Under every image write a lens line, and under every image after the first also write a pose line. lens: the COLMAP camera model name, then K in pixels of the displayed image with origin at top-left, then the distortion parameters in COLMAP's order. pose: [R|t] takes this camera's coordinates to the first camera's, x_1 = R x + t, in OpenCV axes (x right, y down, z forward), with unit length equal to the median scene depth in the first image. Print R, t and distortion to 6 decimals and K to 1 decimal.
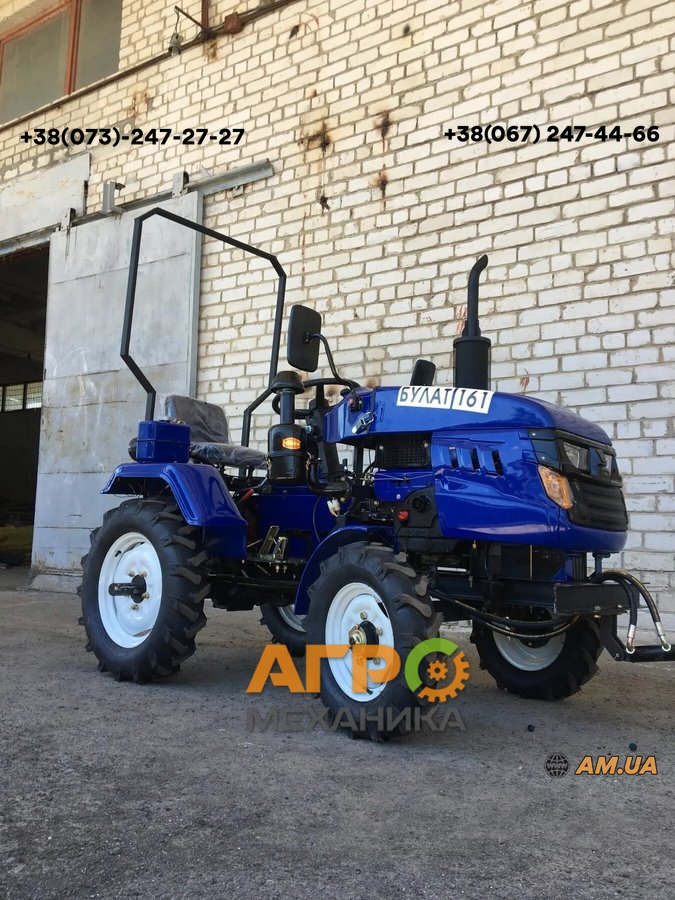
lens RADIAL K [[754.9, 0, 334.2], [0, 754.9, 442.2], [0, 0, 1]] dist [0.080587, -0.130004]
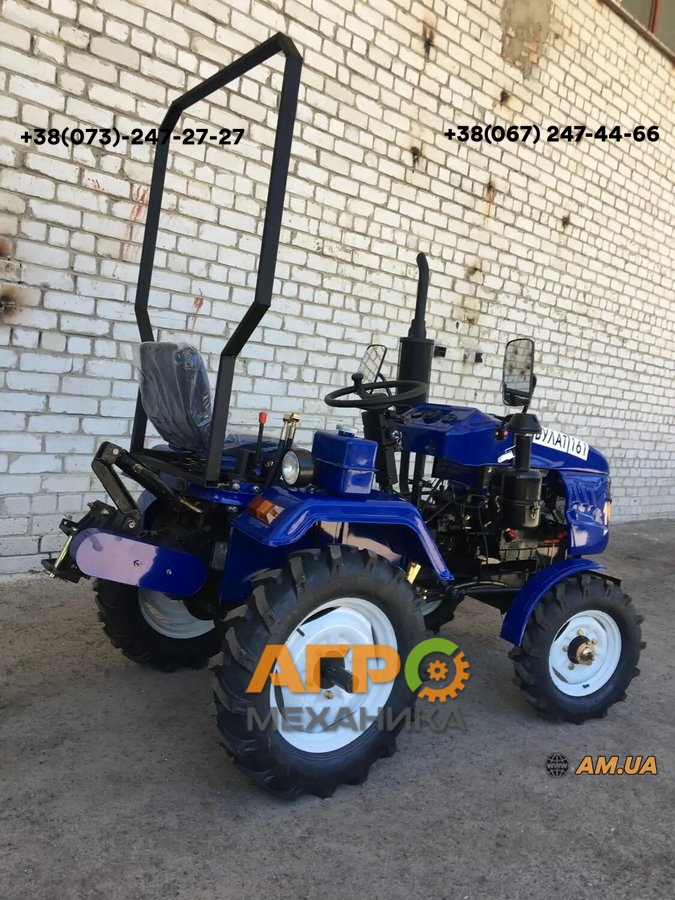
lens RADIAL K [[745.0, 0, 337.5], [0, 745.0, 450.0], [0, 0, 1]] dist [0.064510, -0.102354]
pose [[0.225733, -0.088761, 0.970137, -0.569144], [-0.229446, 0.962982, 0.141494, -0.068465], [-0.946784, -0.254534, 0.197011, 0.557051]]
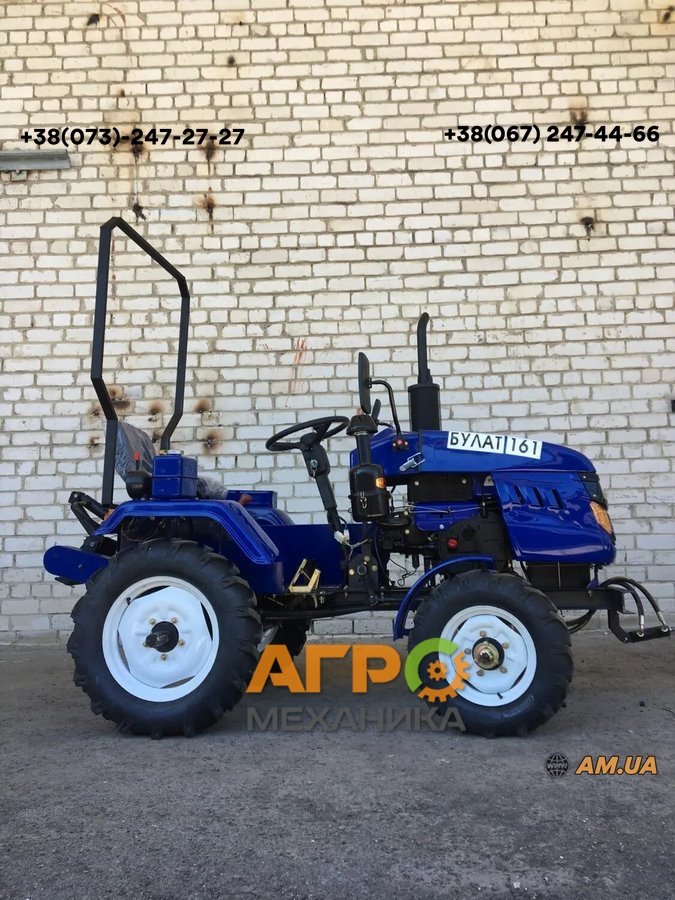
lens RADIAL K [[745.0, 0, 337.5], [0, 745.0, 450.0], [0, 0, 1]] dist [0.064510, -0.102354]
pose [[0.835586, 0.008849, 0.549288, -0.360113], [-0.014608, 0.999875, 0.006114, -0.026562], [-0.549165, -0.013133, 0.835611, 0.075029]]
